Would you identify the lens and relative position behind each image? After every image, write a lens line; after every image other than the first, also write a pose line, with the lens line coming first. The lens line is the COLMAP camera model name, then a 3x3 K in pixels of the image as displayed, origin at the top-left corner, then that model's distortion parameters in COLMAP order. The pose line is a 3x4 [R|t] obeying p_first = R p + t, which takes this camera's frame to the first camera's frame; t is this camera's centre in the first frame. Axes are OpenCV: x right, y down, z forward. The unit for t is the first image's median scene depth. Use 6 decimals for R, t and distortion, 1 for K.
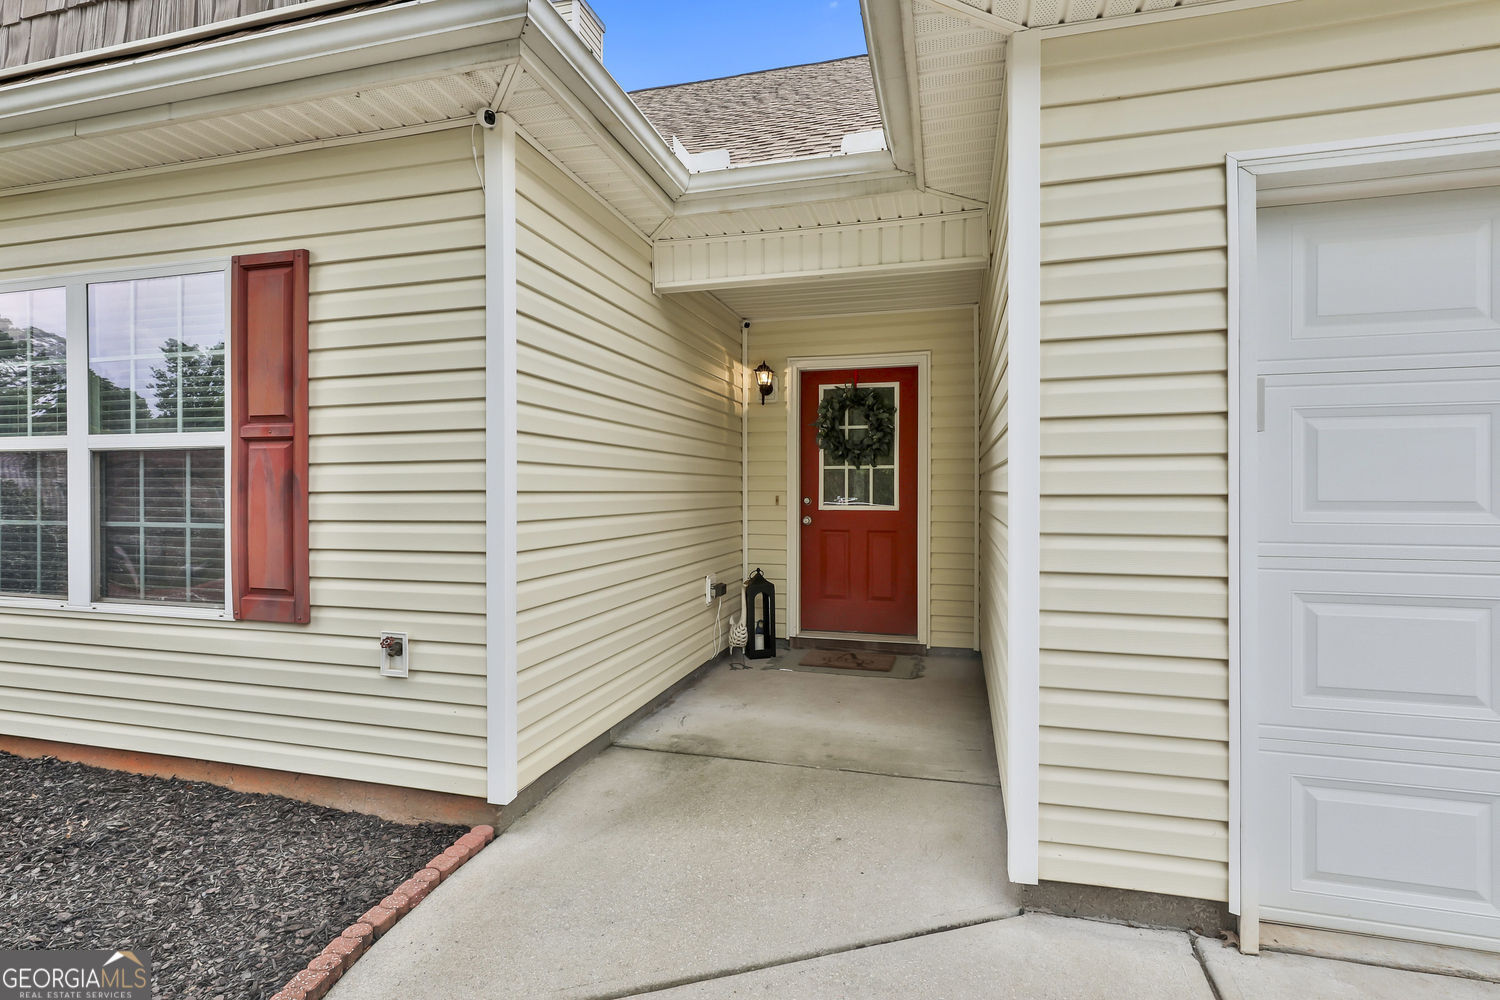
lens RADIAL K [[729.9, 0, 746.9], [0, 729.9, 495.1], [0, 0, 1]] dist [-0.002286, 0.003188]
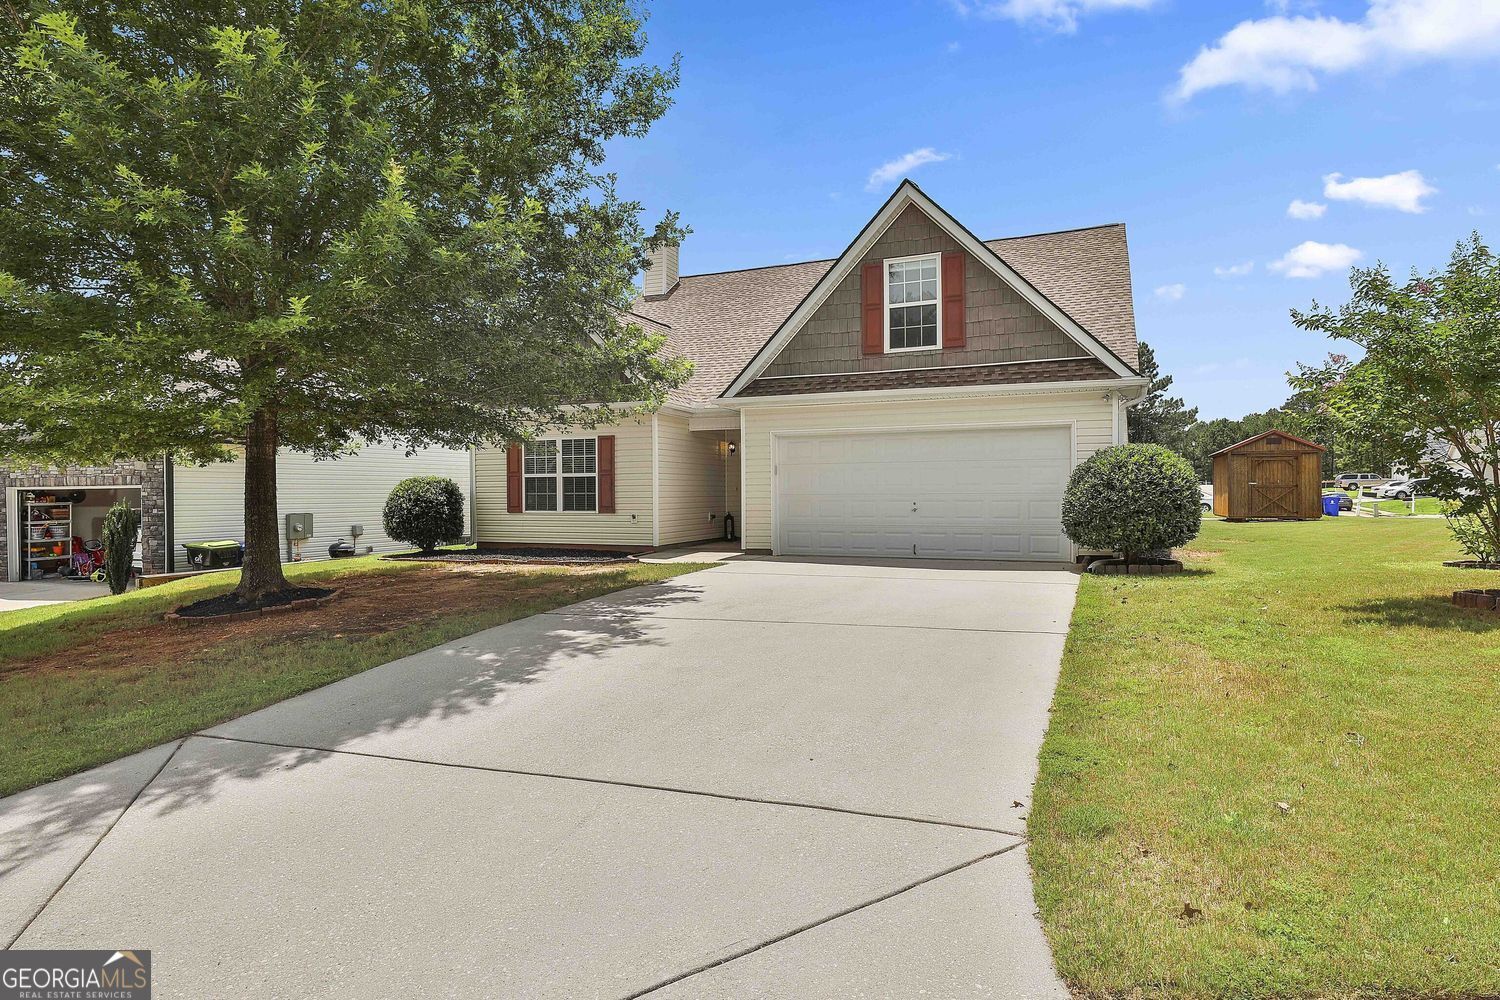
lens RADIAL K [[815.6, 0, 737.7], [0, 815.6, 505.0], [0, 0, 1]] dist [-0.002479, 0.004367]
pose [[0.991121, -0.005053, -0.132867, 0.736778], [0.006482, 0.999926, 0.010328, 0.058148], [0.132805, -0.011097, 0.991080, -3.397963]]
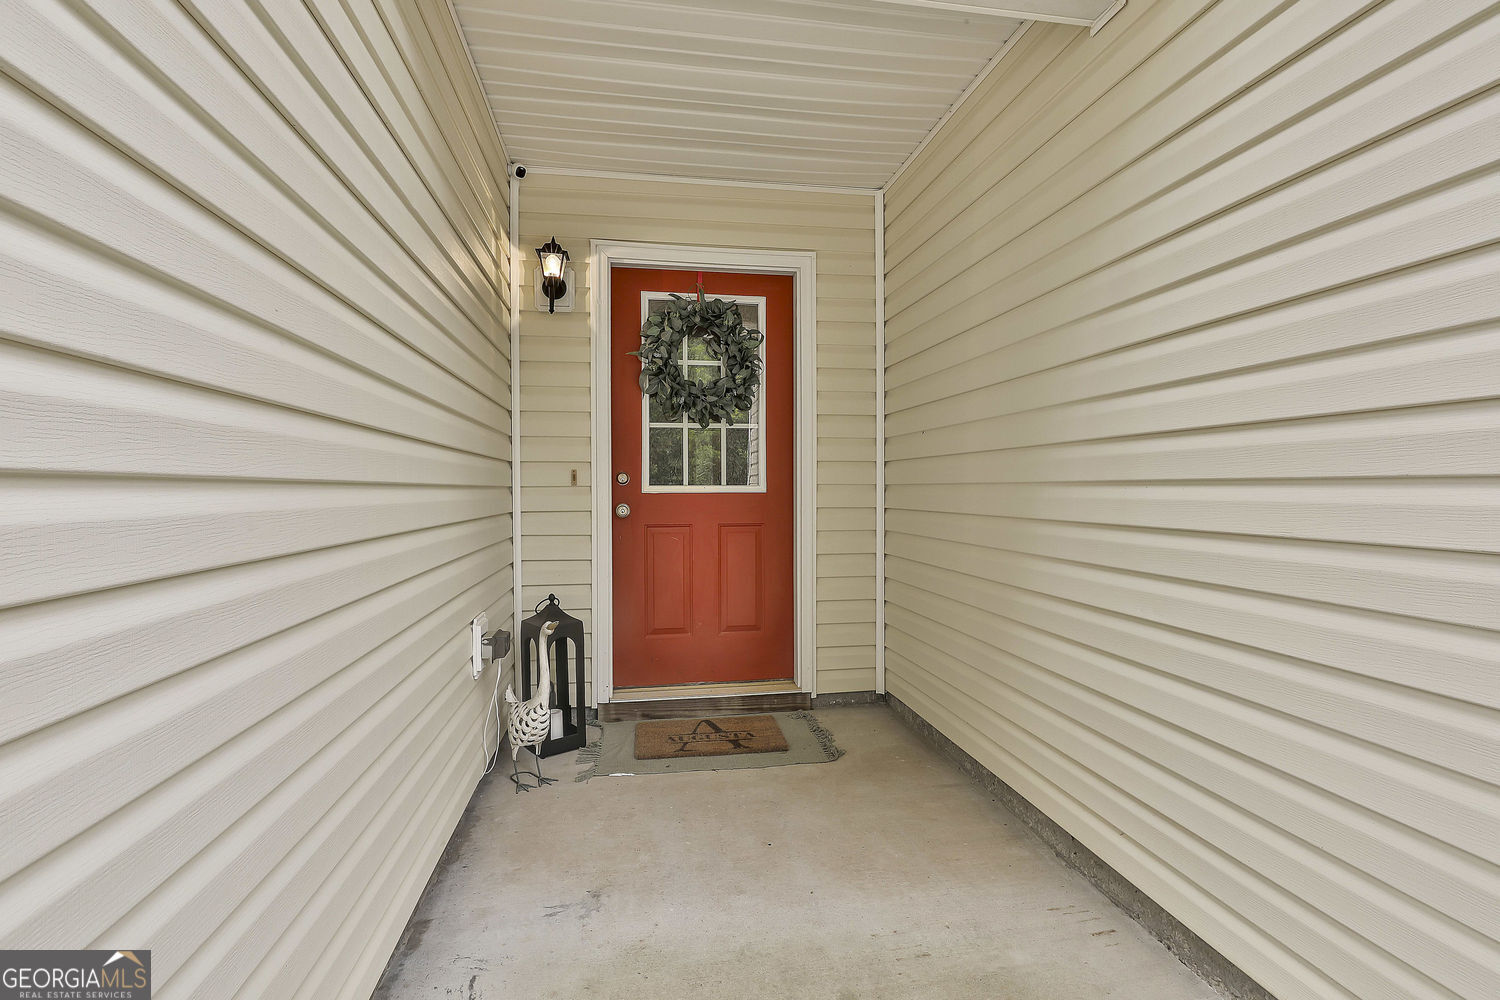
lens RADIAL K [[729.9, 0, 757.3], [0, 729.9, 494.0], [0, 0, 1]] dist [-0.002286, 0.003188]
pose [[0.898709, -0.008766, 0.438459, -0.133202], [0.007808, 0.999962, 0.003987, 0.030418], [-0.438477, -0.000159, 0.898742, 0.619789]]
